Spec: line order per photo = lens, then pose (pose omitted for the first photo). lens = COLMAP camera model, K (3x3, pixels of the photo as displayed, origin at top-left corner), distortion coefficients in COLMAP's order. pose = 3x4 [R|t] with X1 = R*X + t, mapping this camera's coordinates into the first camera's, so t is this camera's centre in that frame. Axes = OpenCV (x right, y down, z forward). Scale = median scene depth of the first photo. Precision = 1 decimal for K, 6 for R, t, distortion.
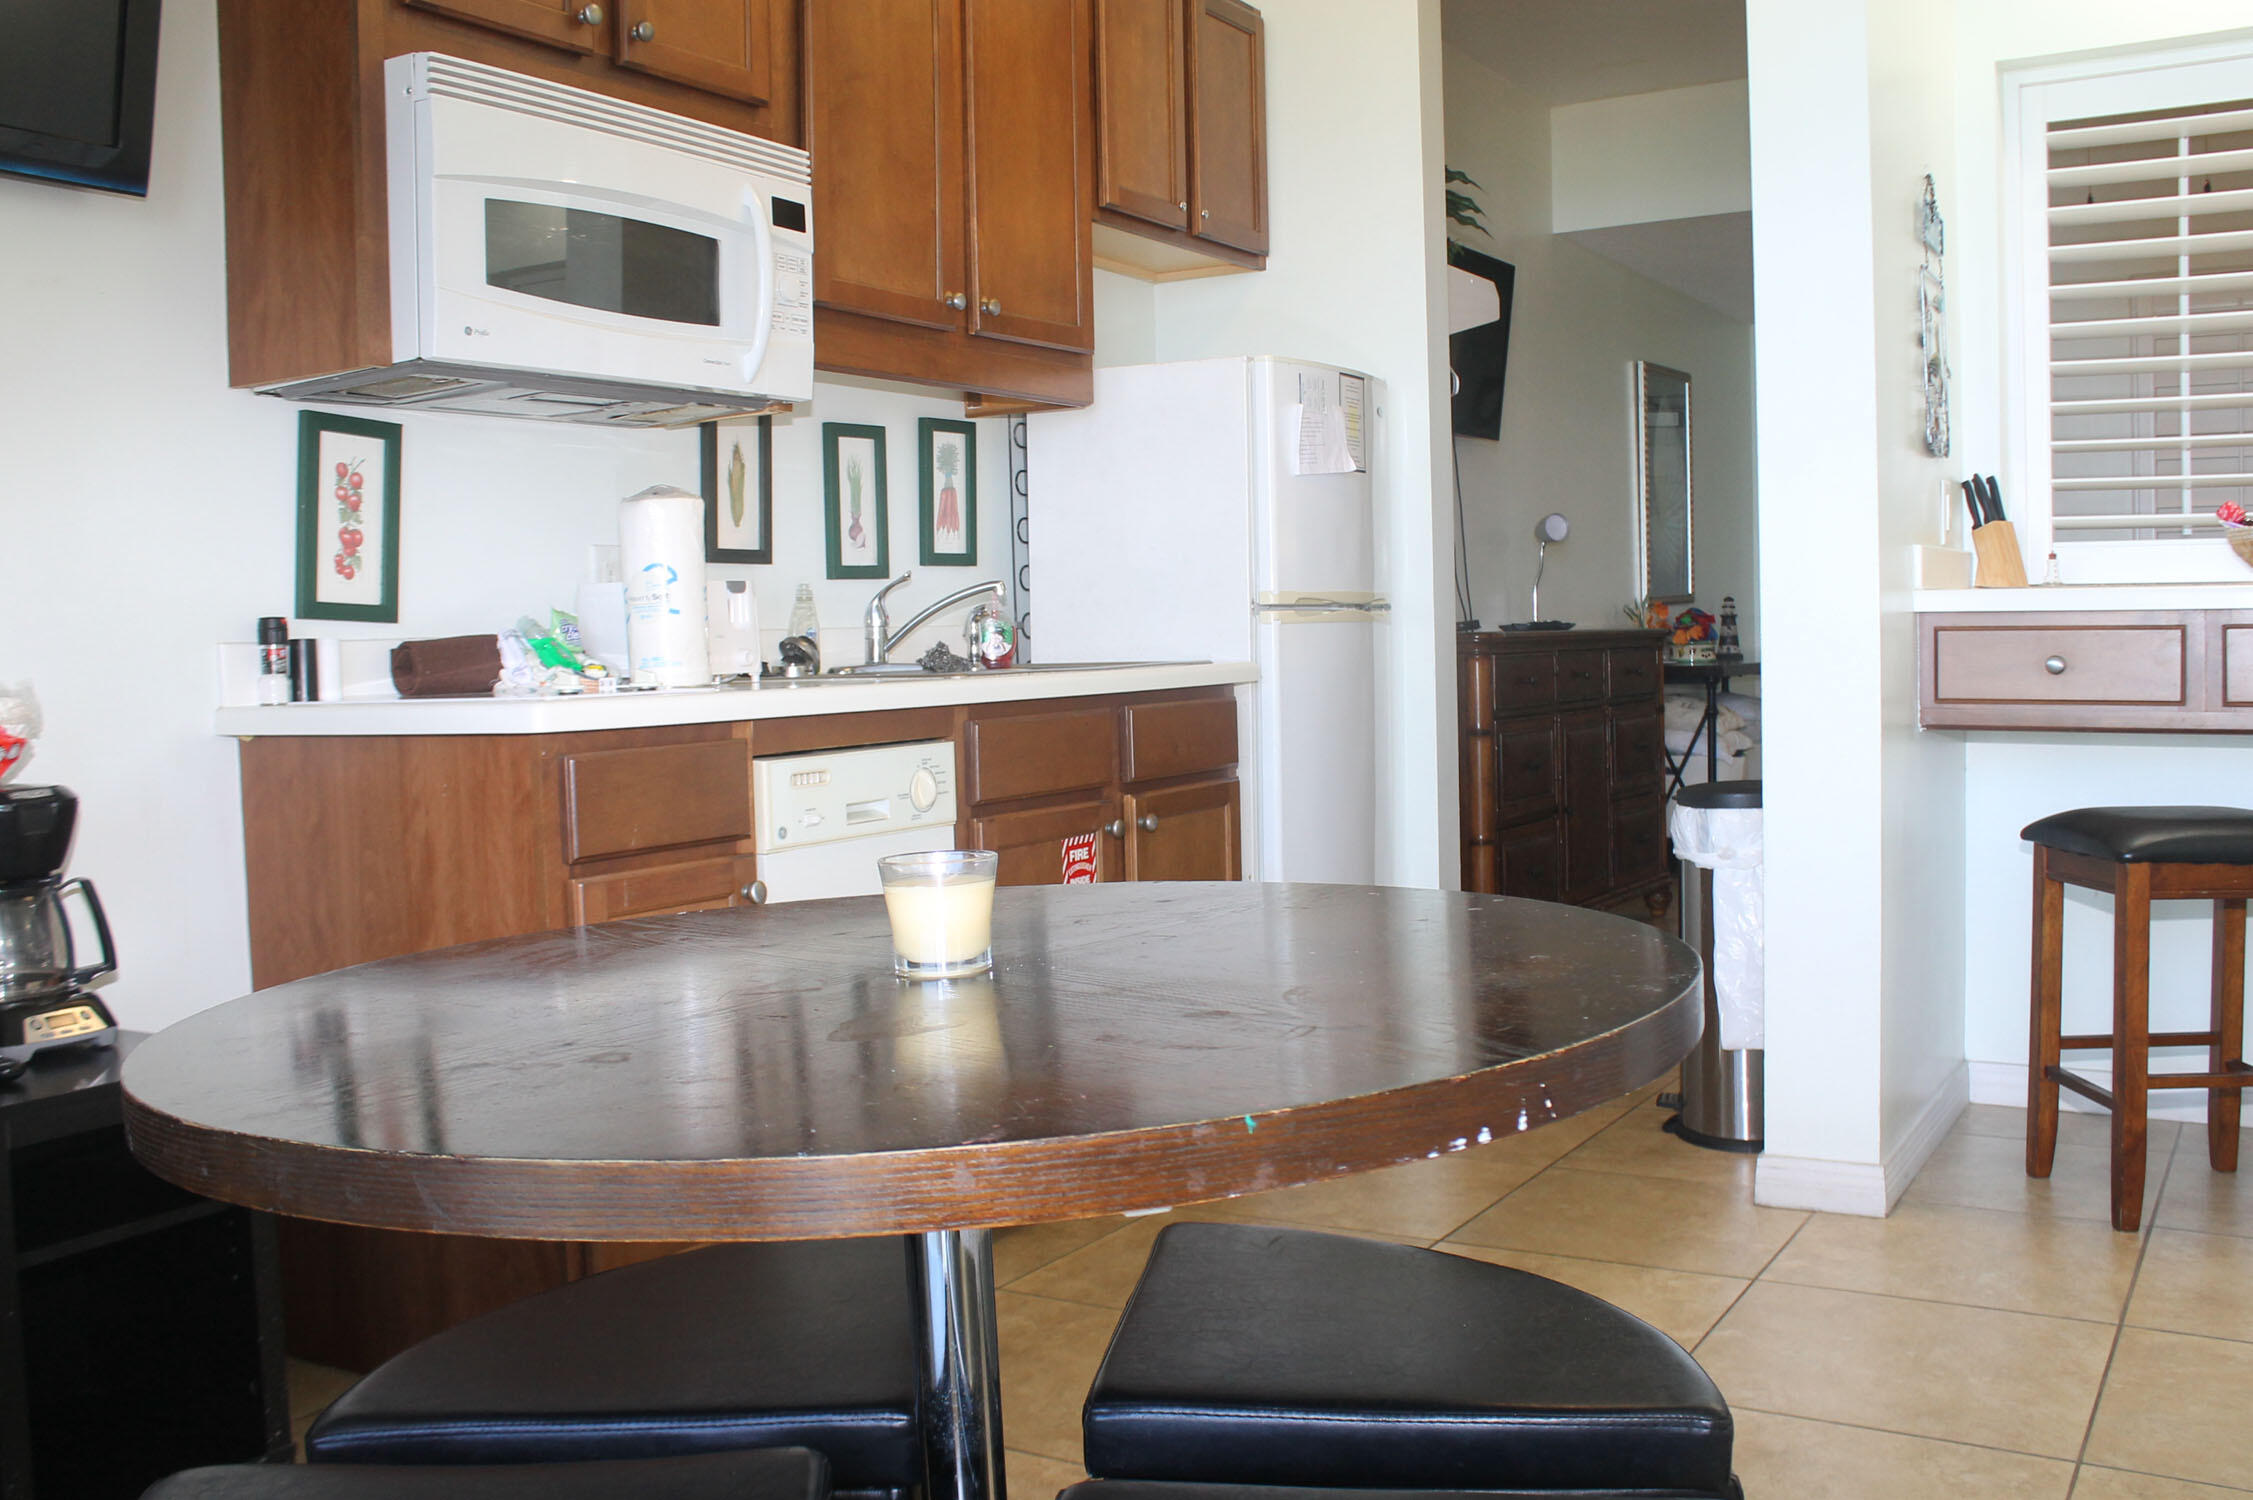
lens RADIAL K [[2063.4, 0, 1125.7], [0, 2063.4, 717.3], [0, 0, 1]] dist [-0.168091, 0.157750]
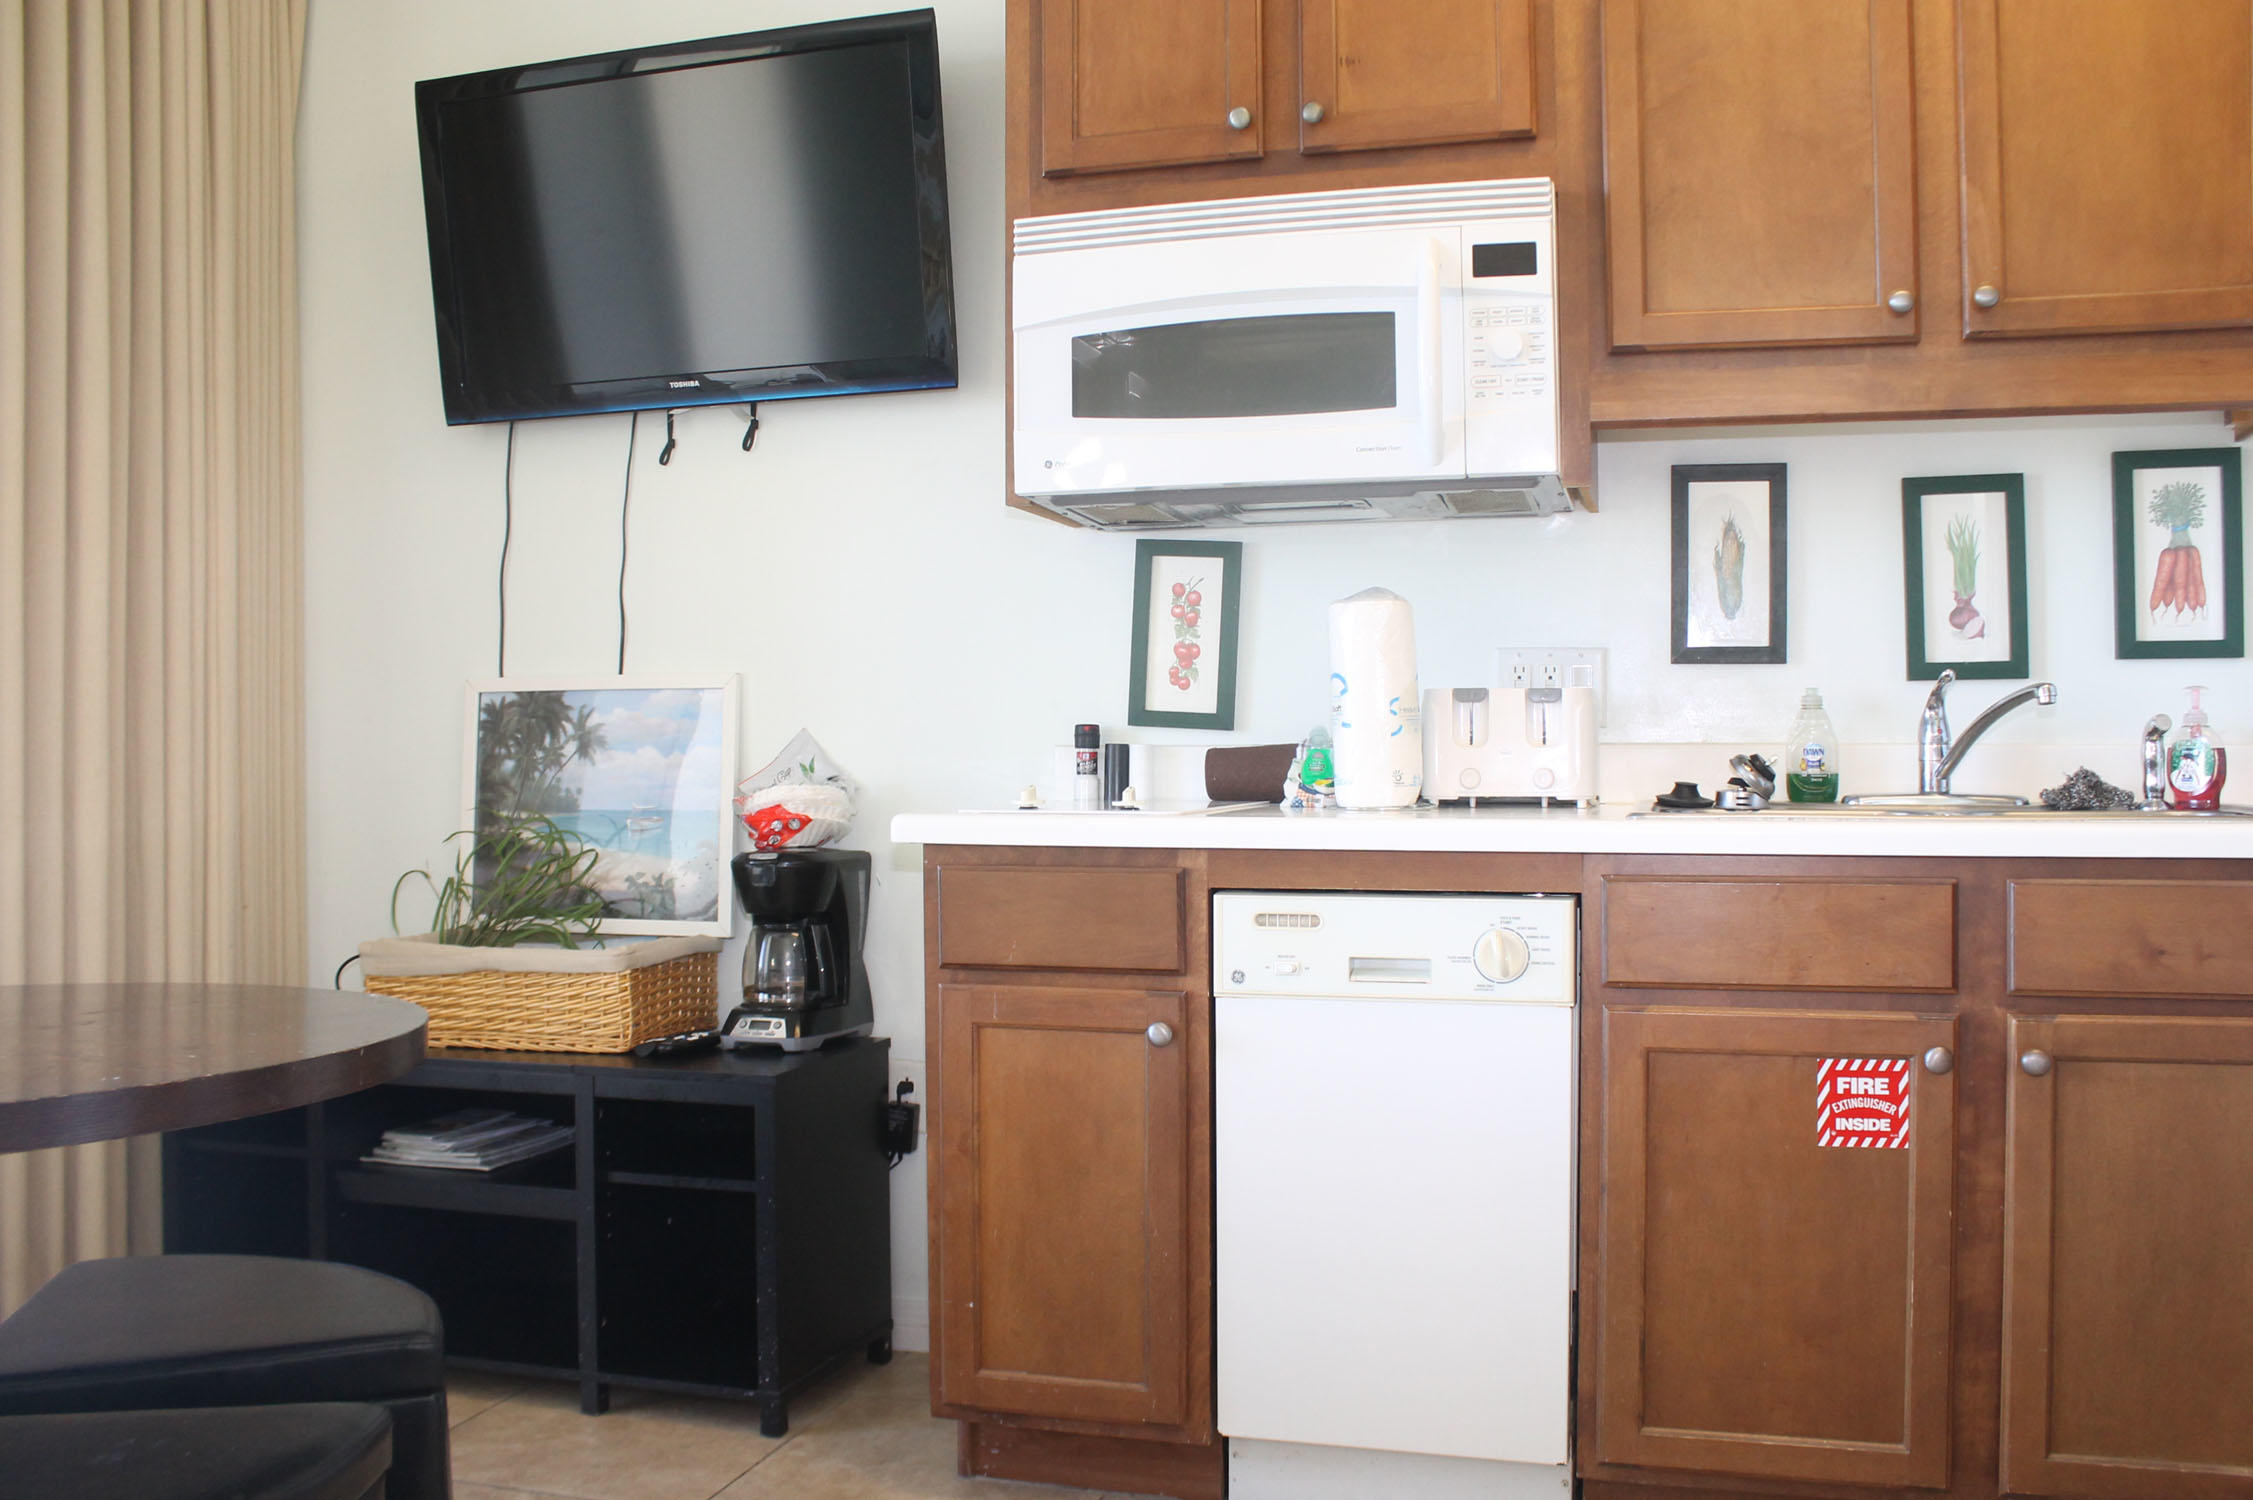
lens RADIAL K [[1884.9, 0, 1126.5], [0, 1884.9, 750.0], [0, 0, 1]] dist [-0.107649, 0.002163]
pose [[0.275320, 0.032584, -0.960800, 0.490760], [-0.045078, 0.998764, 0.020954, -0.046746], [0.960295, 0.037542, 0.276449, 0.578878]]
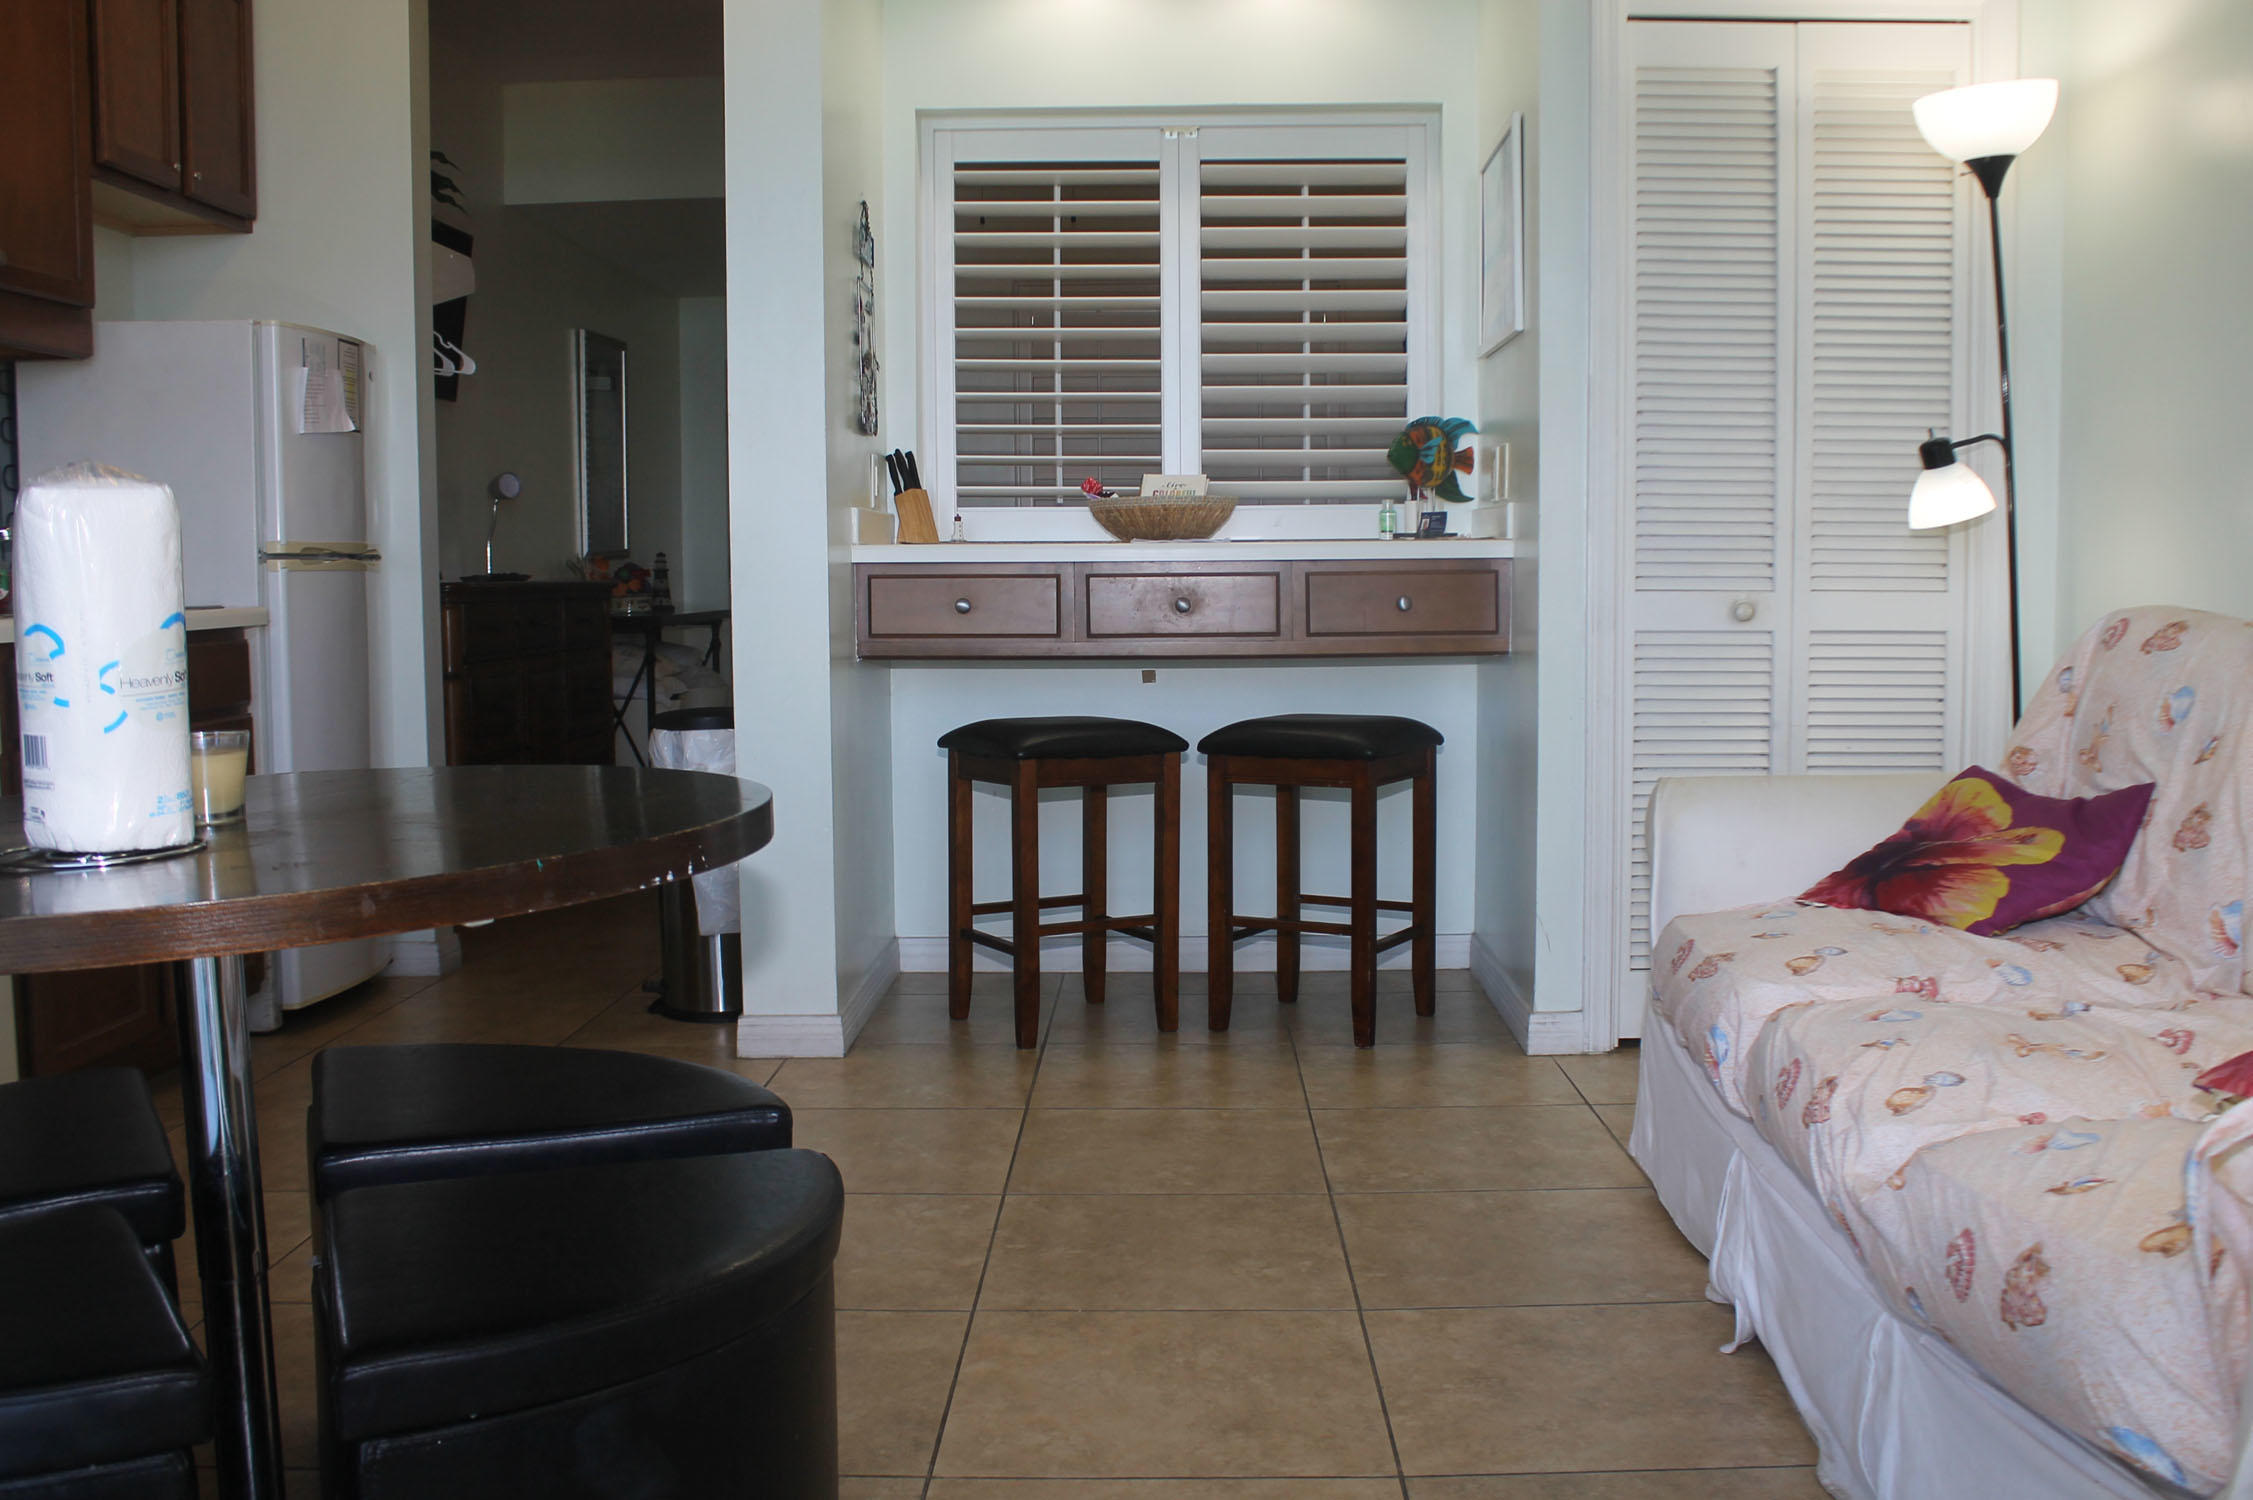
lens RADIAL K [[2063.4, 0, 1125.7], [0, 2063.4, 717.3], [0, 0, 1]] dist [-0.168091, 0.157750]
pose [[0.866164, -0.022308, 0.499261, -0.078800], [0.011989, 0.999643, 0.023867, 0.012054], [-0.499616, -0.014687, 0.866123, -0.142032]]
